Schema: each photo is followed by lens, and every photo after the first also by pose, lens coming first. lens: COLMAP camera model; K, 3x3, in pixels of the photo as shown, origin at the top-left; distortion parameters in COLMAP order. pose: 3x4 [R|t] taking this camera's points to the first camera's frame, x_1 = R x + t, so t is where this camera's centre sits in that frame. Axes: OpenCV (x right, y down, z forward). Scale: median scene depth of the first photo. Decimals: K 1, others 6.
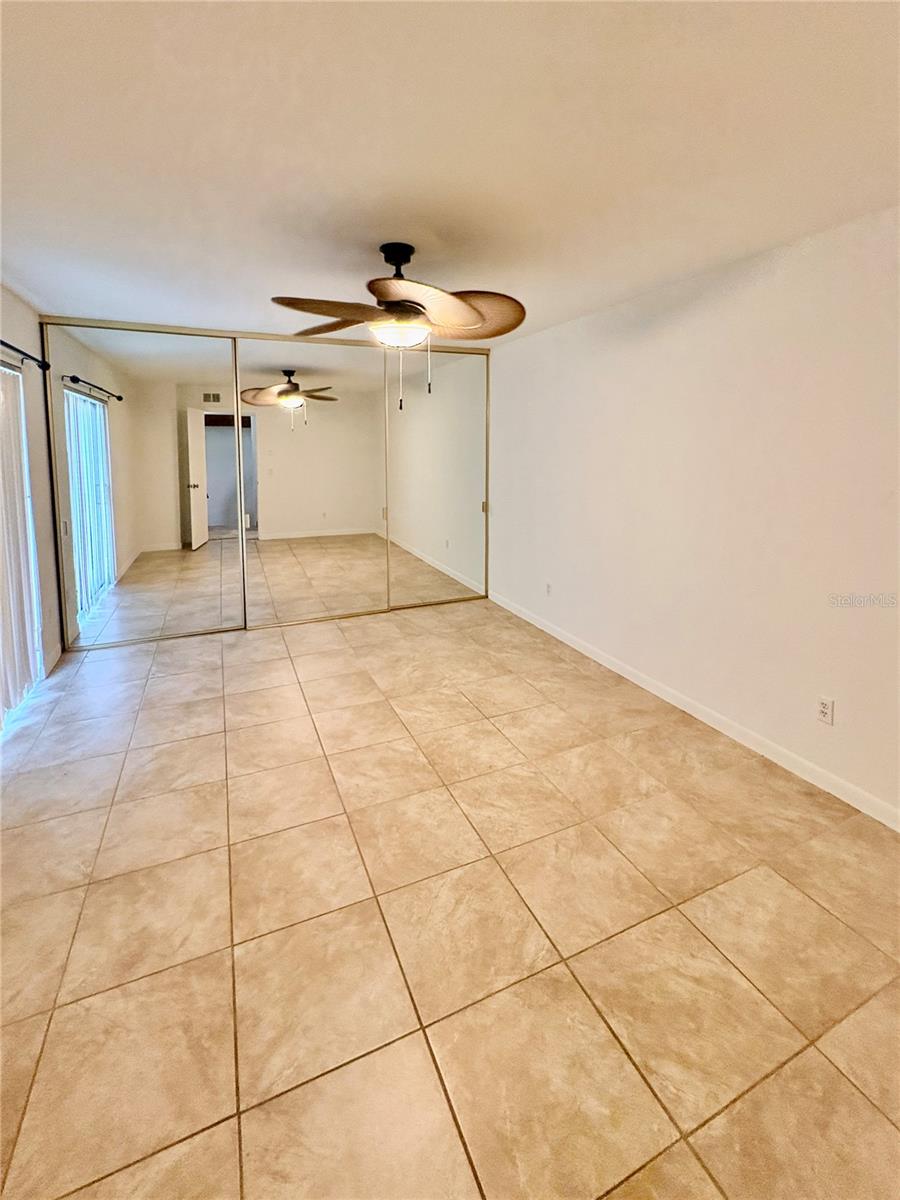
lens RADIAL K [[486.5, 0, 450.0], [0, 486.5, 600.0], [0, 0, 1]] dist [0.000781, 0.000102]
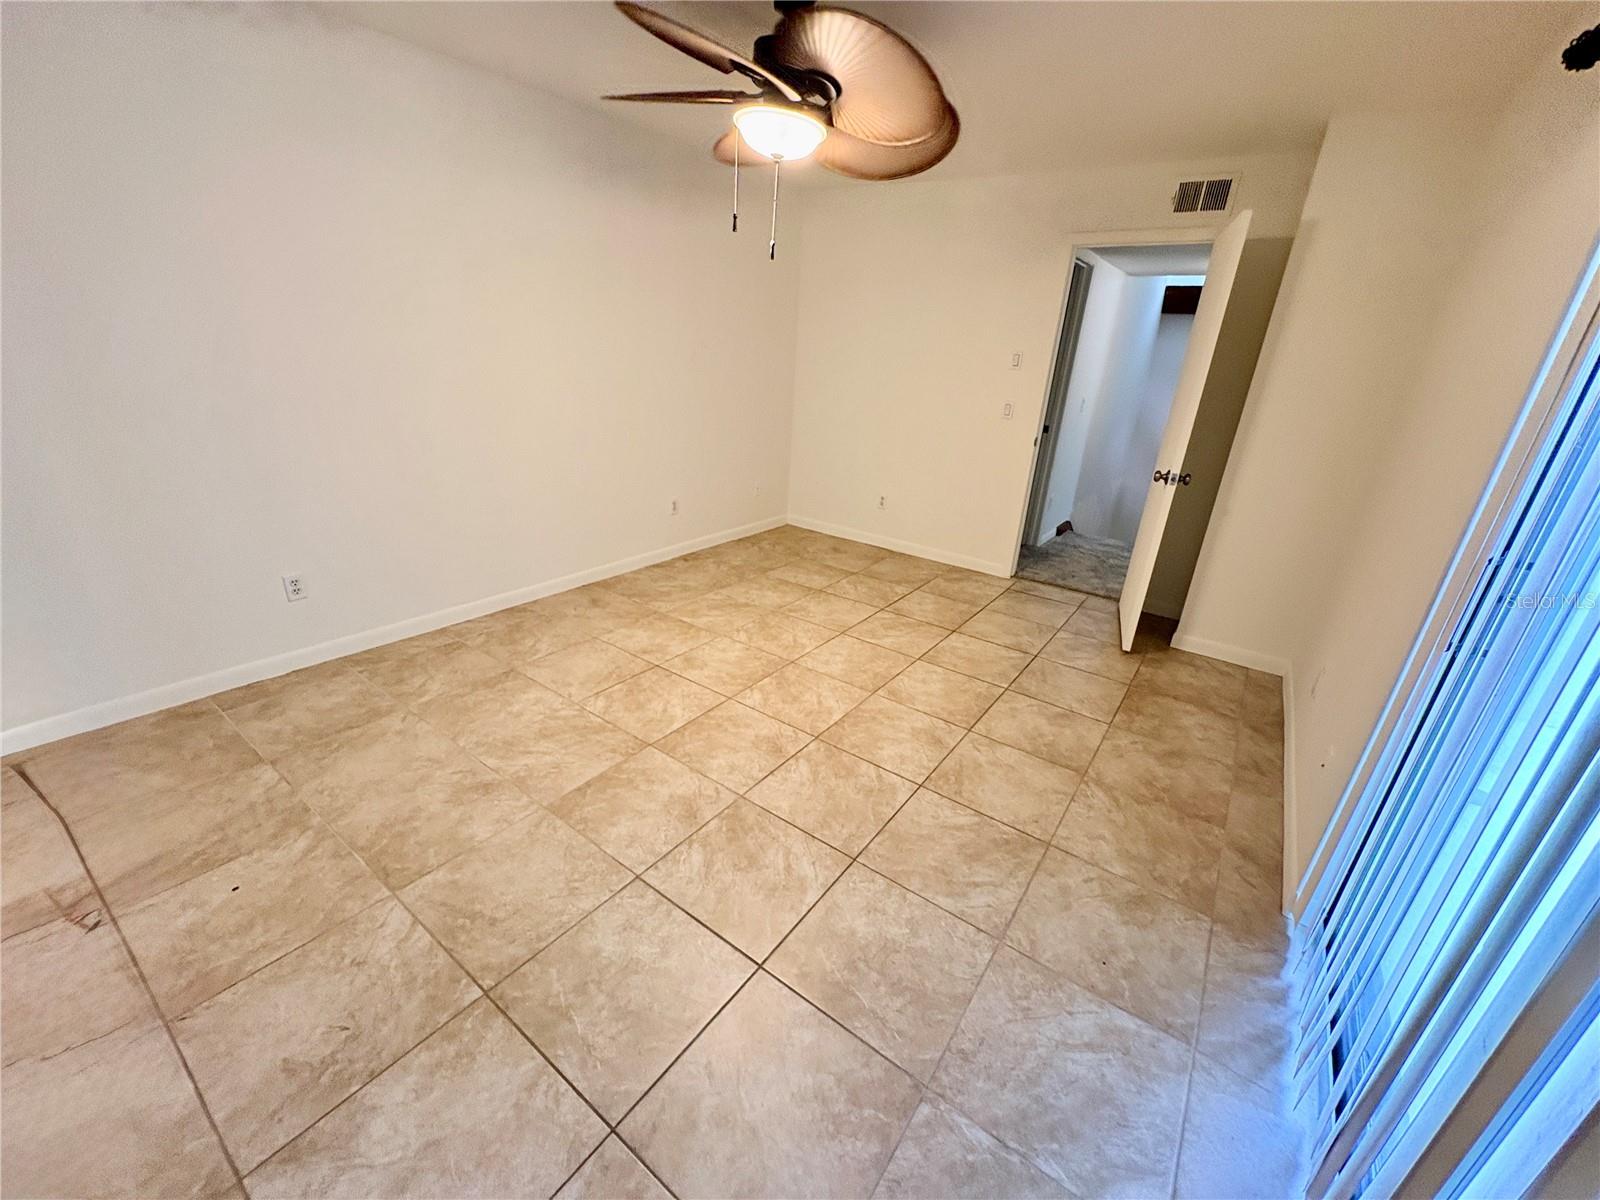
lens RADIAL K [[648.7, 0, 800.0], [0, 648.7, 600.0], [0, 0, 1]] dist [0.000781, 0.000102]
pose [[-0.490209, -0.347863, 0.799179, -1.213834], [0.208846, 0.843315, 0.495179, -0.470008], [-0.846214, 0.409647, -0.340750, 1.565686]]
